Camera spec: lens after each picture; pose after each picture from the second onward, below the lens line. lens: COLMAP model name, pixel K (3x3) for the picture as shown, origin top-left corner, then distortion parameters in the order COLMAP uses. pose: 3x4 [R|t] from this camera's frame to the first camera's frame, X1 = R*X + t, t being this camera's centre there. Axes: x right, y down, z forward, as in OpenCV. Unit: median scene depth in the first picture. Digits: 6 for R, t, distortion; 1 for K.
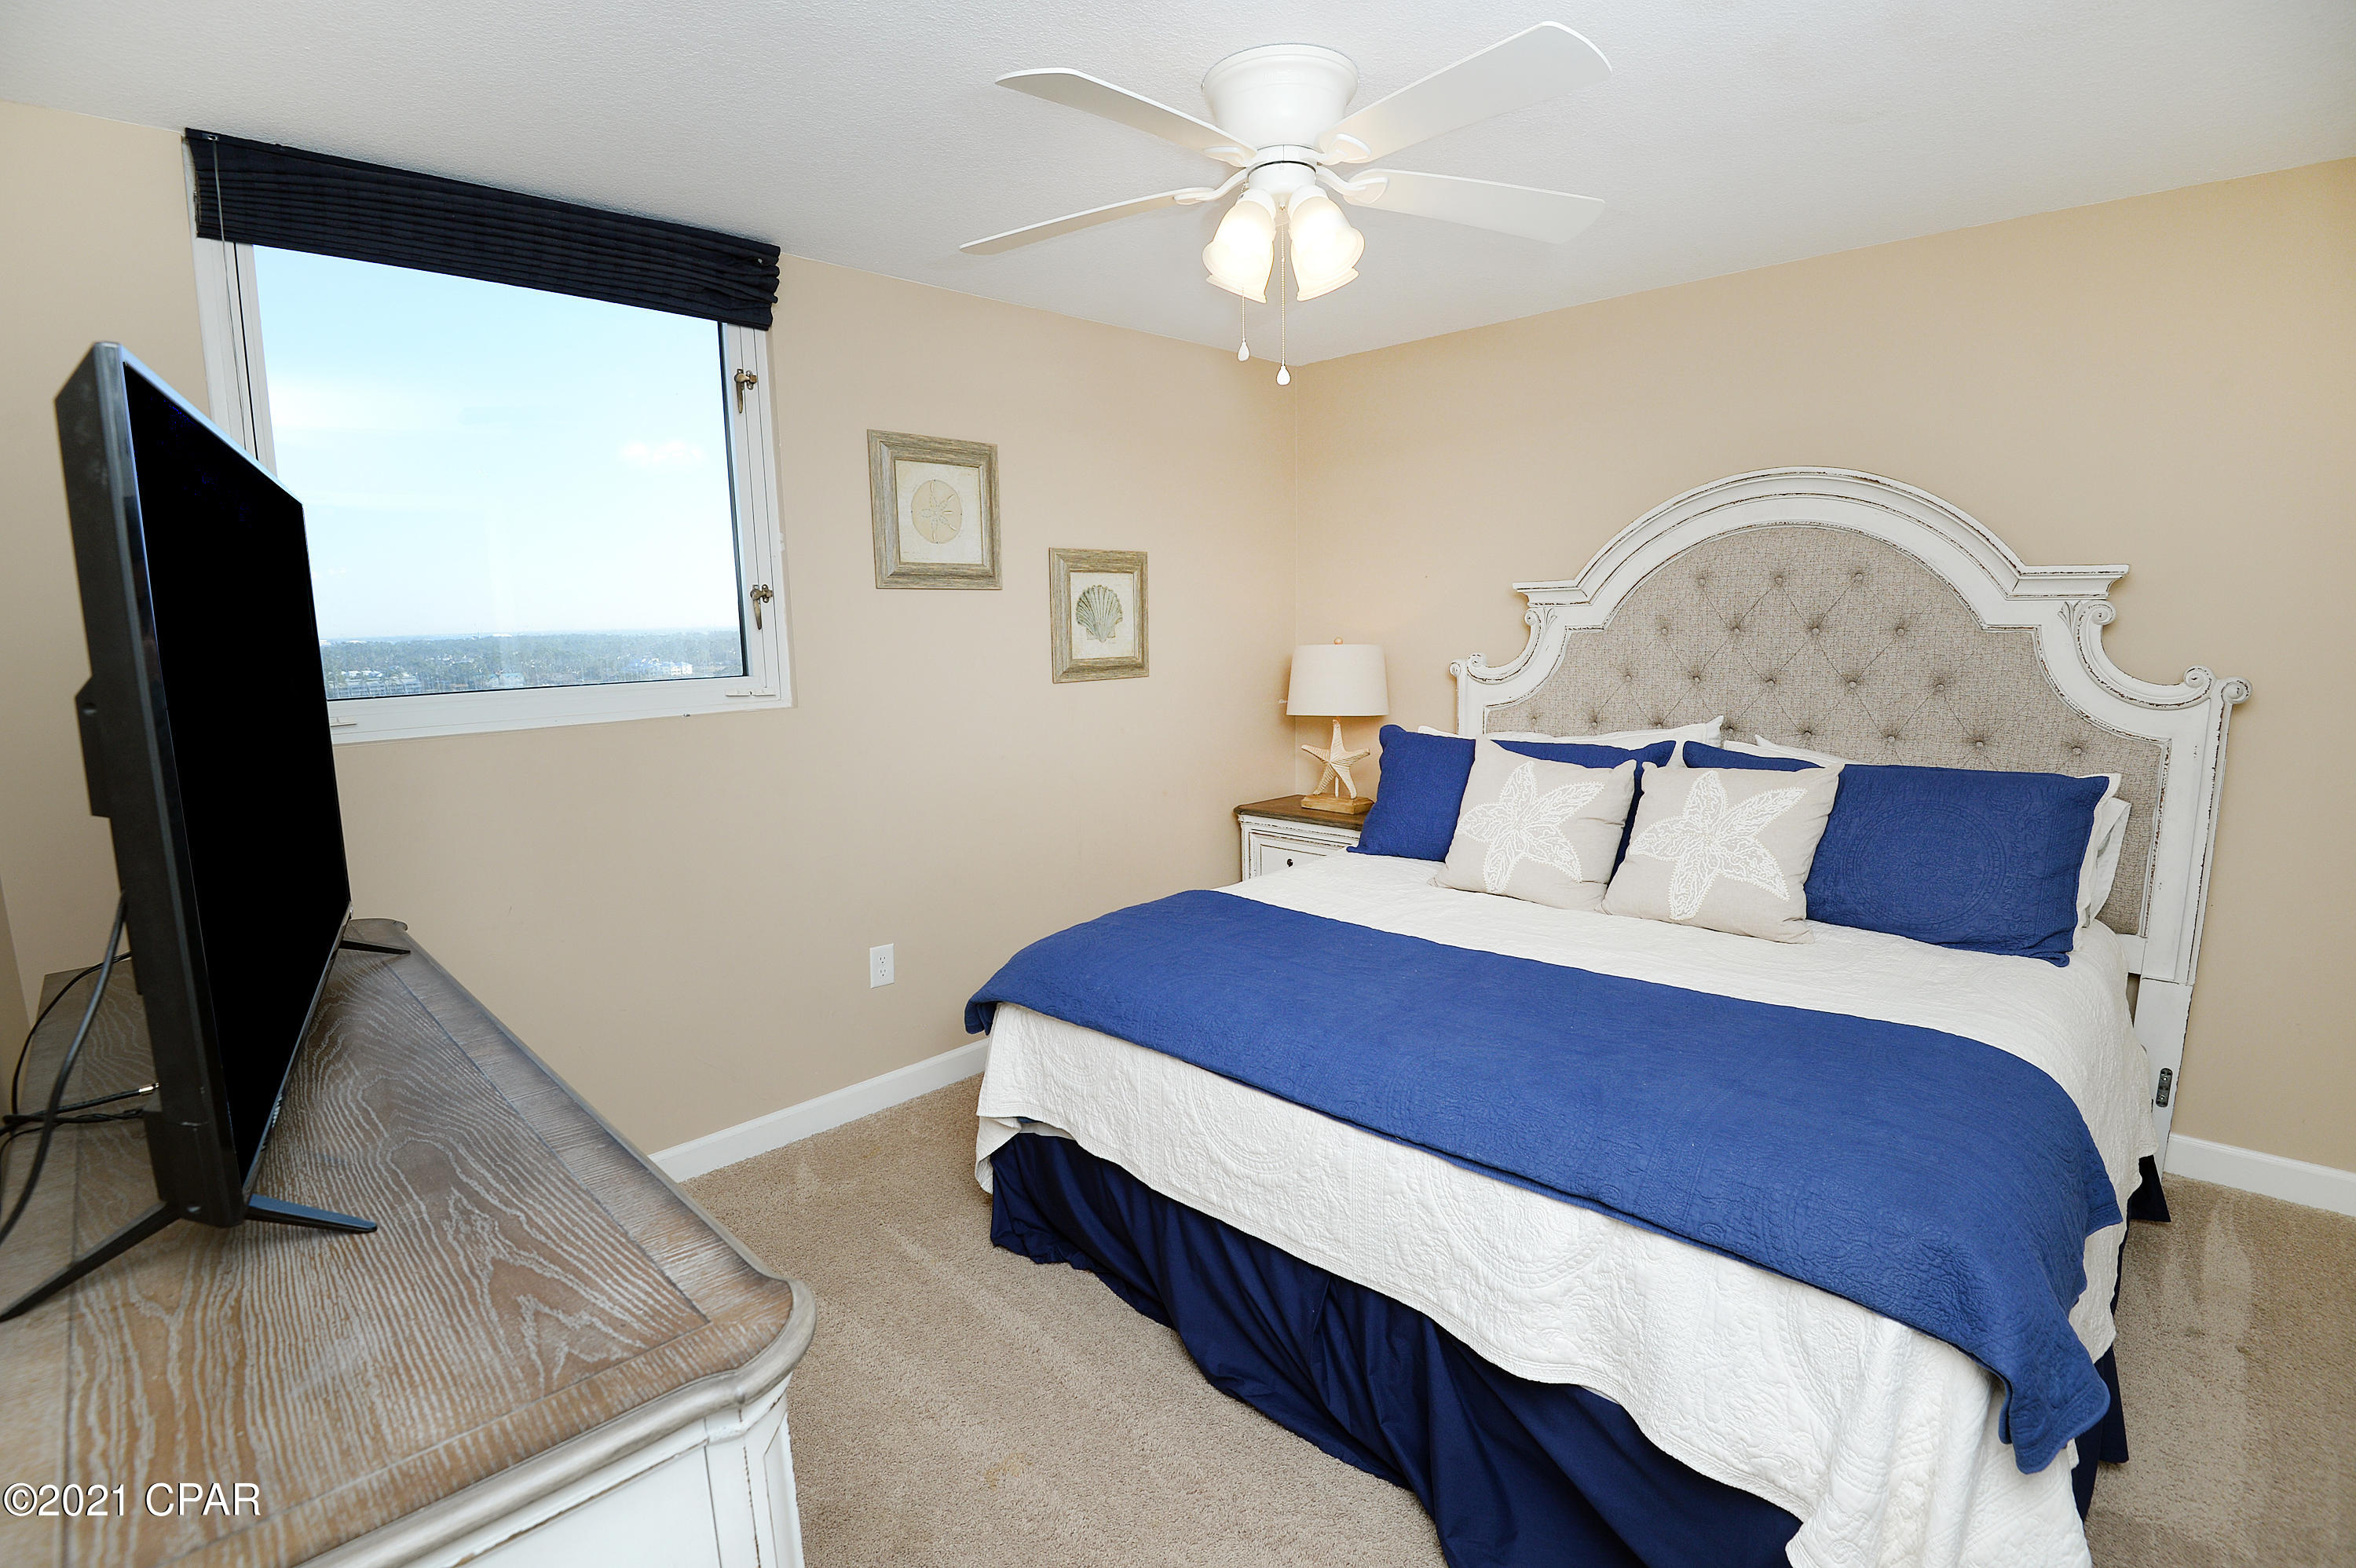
lens RADIAL K [[1116.2, 0, 1168.8], [0, 1116.2, 795.1], [0, 0, 1]] dist [-0.041427, -0.000378]
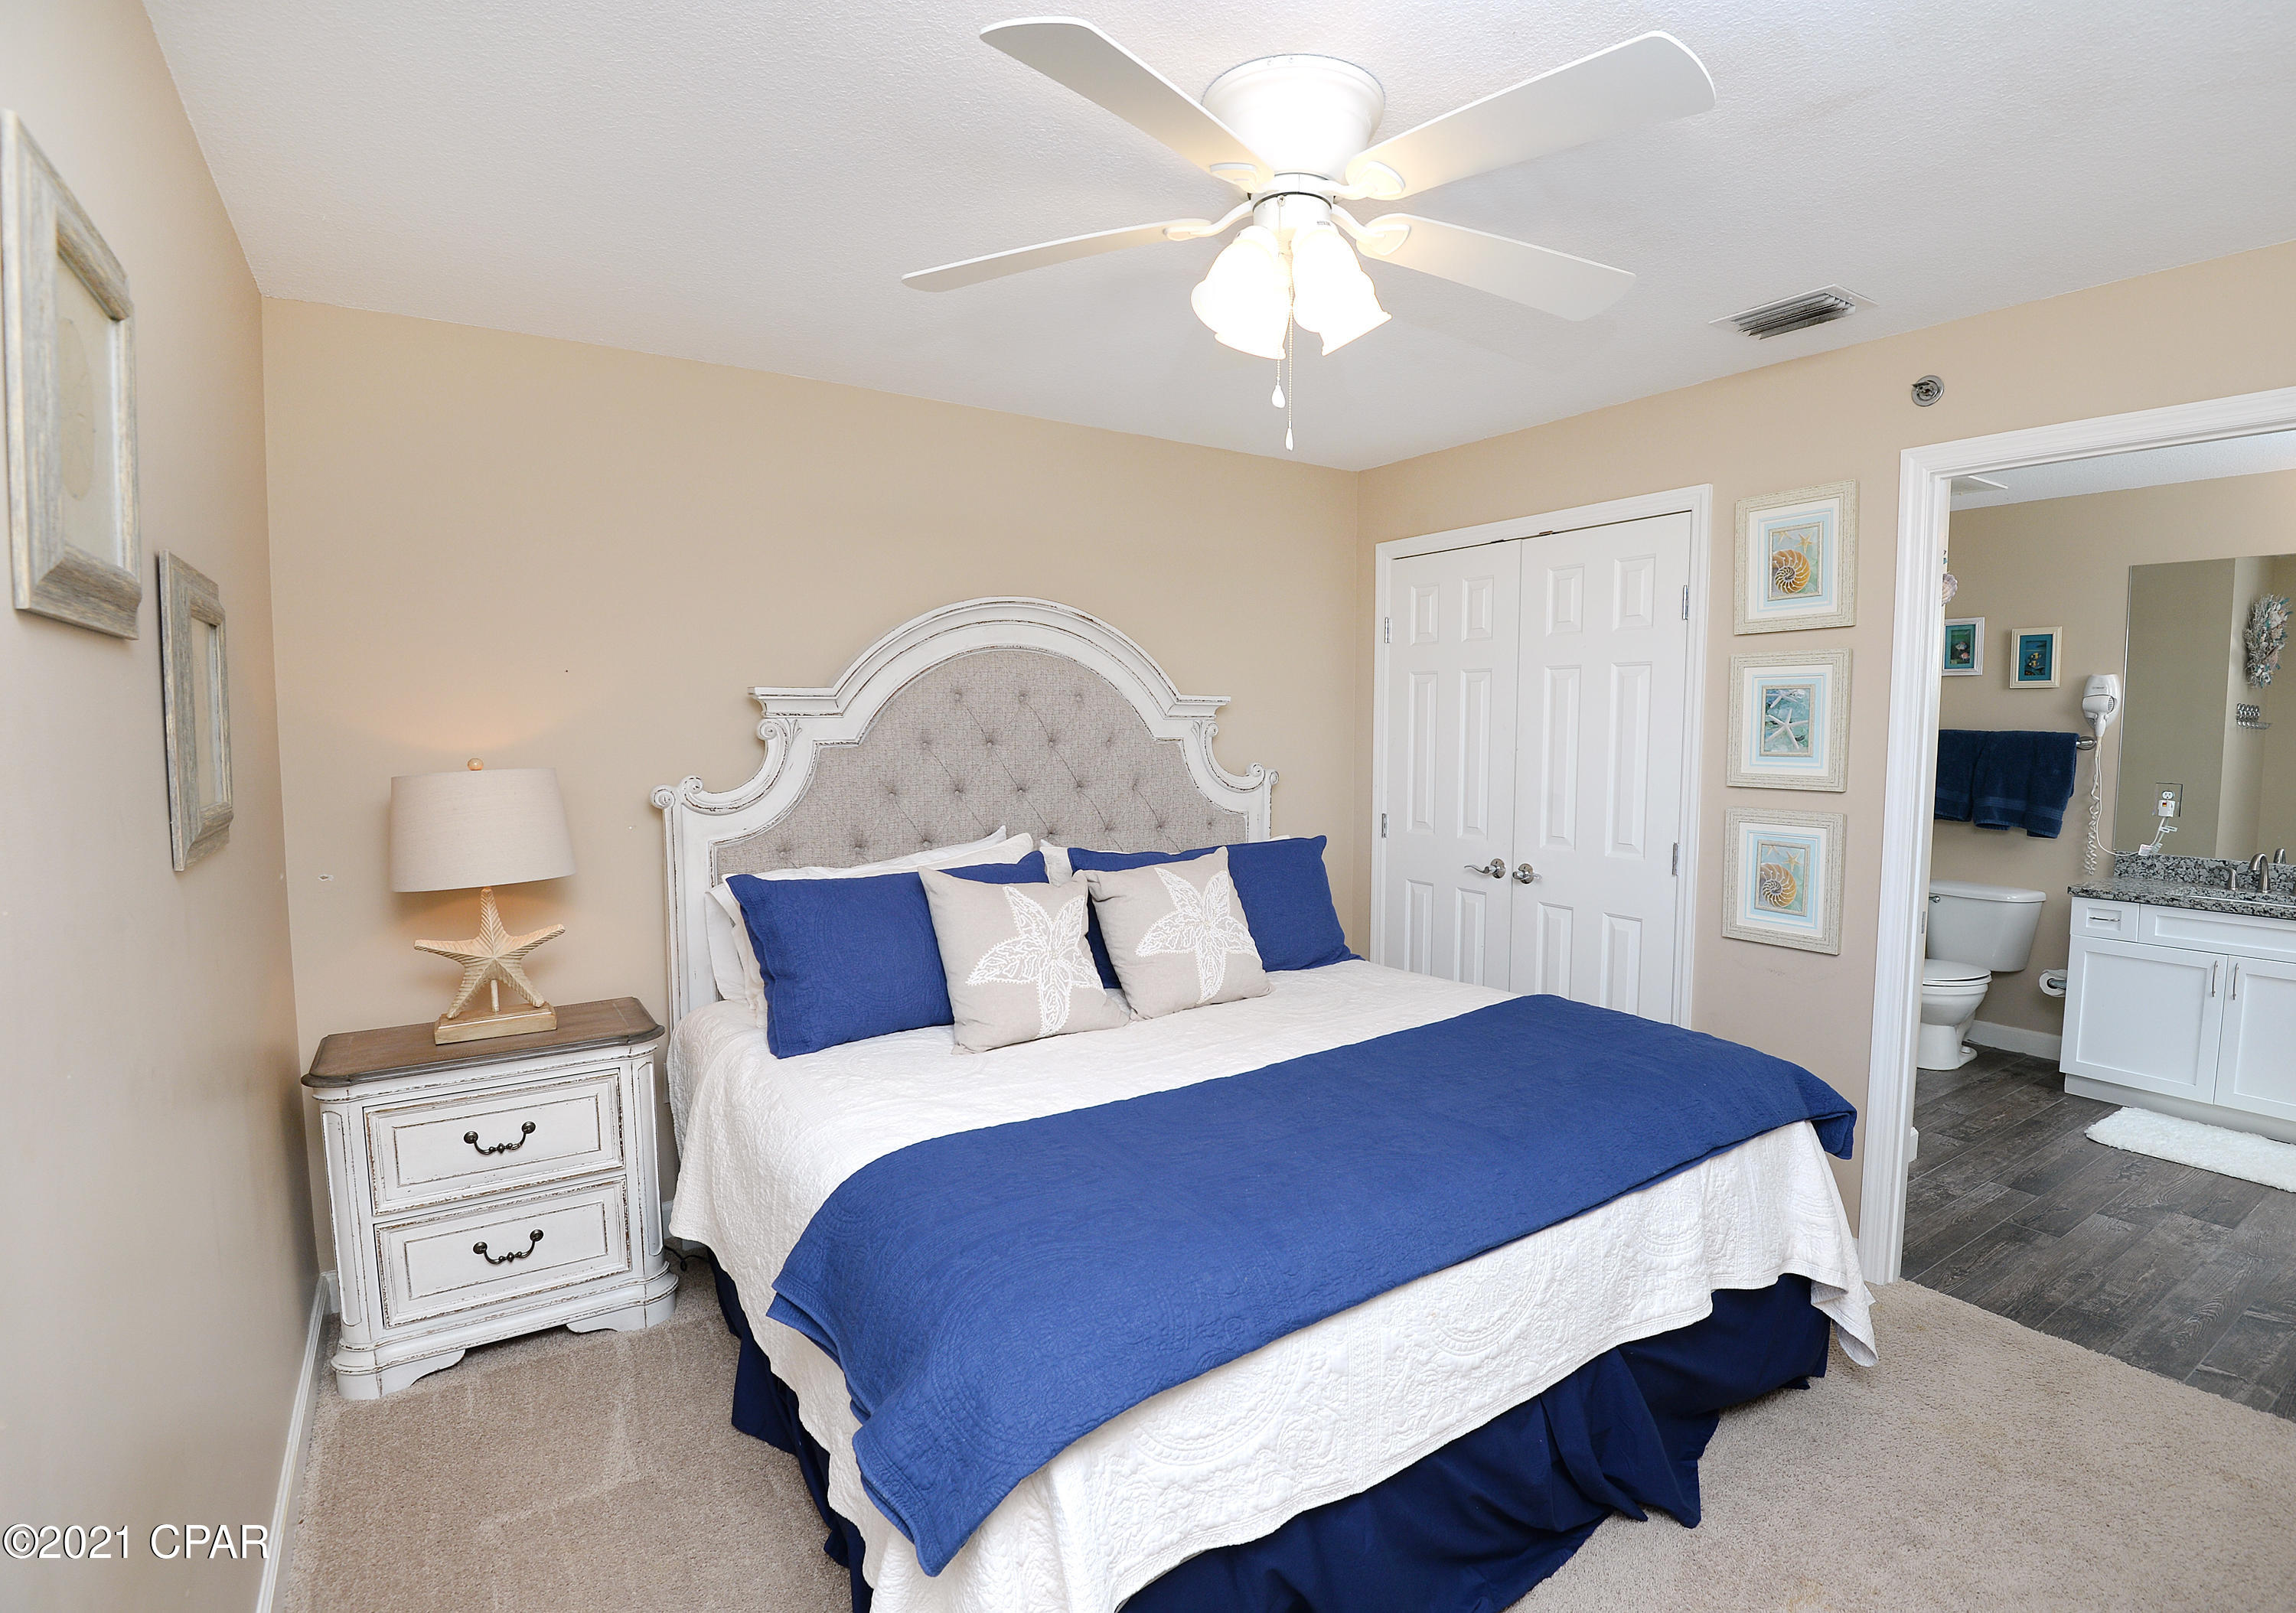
lens RADIAL K [[1113.0, 0, 1209.0], [0, 1113.0, 818.0], [0, 0, 1]] dist [-0.012962, -0.026183]
pose [[0.165560, -0.062648, 0.984208, -0.539687], [0.150905, 0.987837, 0.037494, -0.095788], [-0.974586, 0.142315, 0.173000, 0.677884]]
